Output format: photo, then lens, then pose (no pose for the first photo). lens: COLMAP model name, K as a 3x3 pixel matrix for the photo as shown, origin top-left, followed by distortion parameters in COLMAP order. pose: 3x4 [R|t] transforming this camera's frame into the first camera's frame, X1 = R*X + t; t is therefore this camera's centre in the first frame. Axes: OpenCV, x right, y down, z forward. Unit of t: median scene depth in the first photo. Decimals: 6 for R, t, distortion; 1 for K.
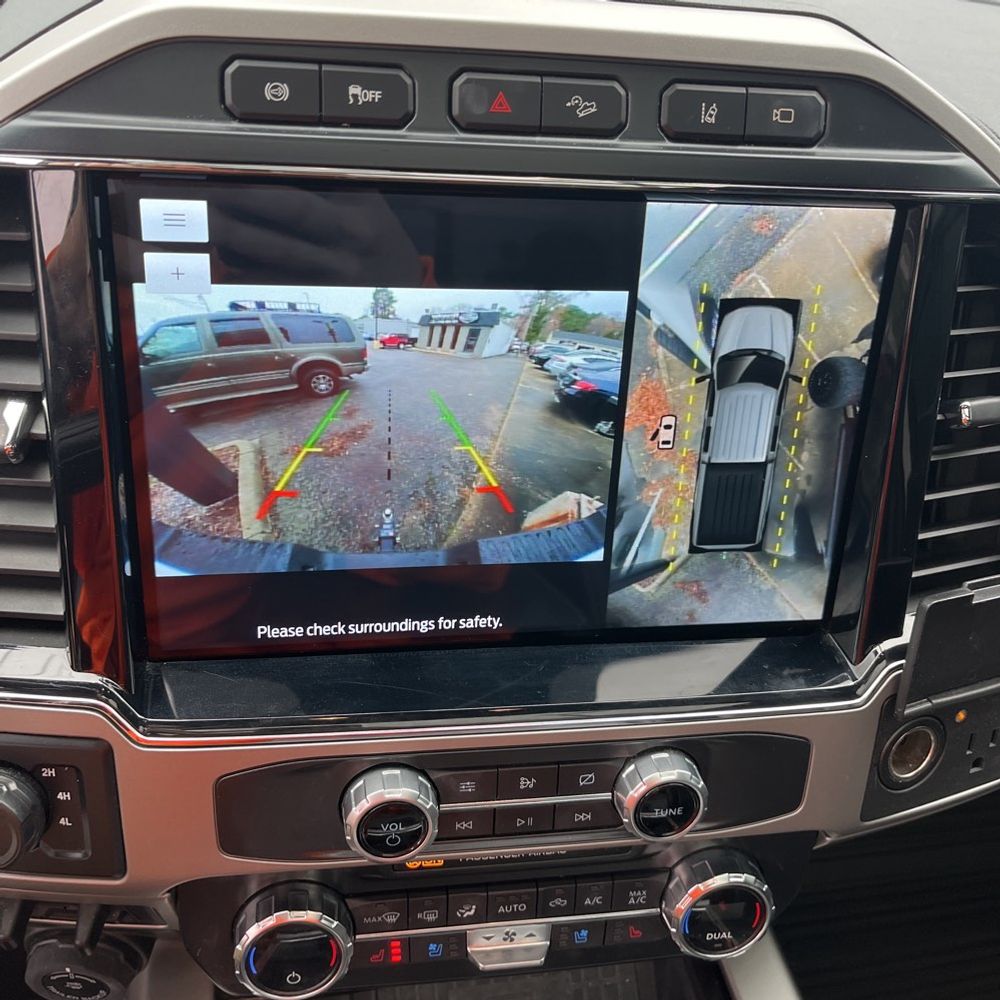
lens RADIAL K [[1022.1, 0, 507.1], [0, 1022.1, 491.6], [0, 0, 1]] dist [0.035938, 0.000000]
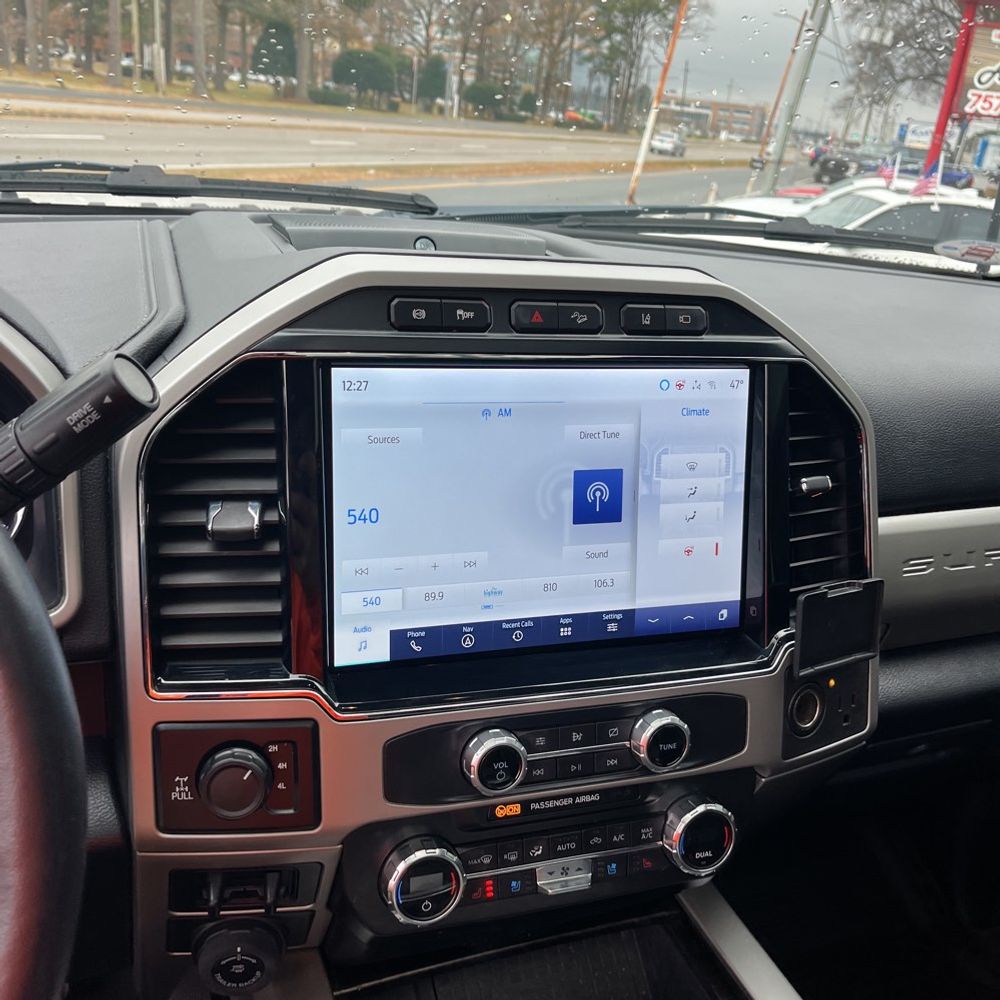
lens RADIAL K [[1022.1, 0, 499.3], [0, 1022.1, 502.7], [0, 0, 1]] dist [0.035938, 0.000000]
pose [[0.983426, -0.064820, 0.169326, -0.326361], [0.101223, 0.971101, -0.216141, 0.261080], [-0.150423, 0.229698, 0.961567, -0.520889]]
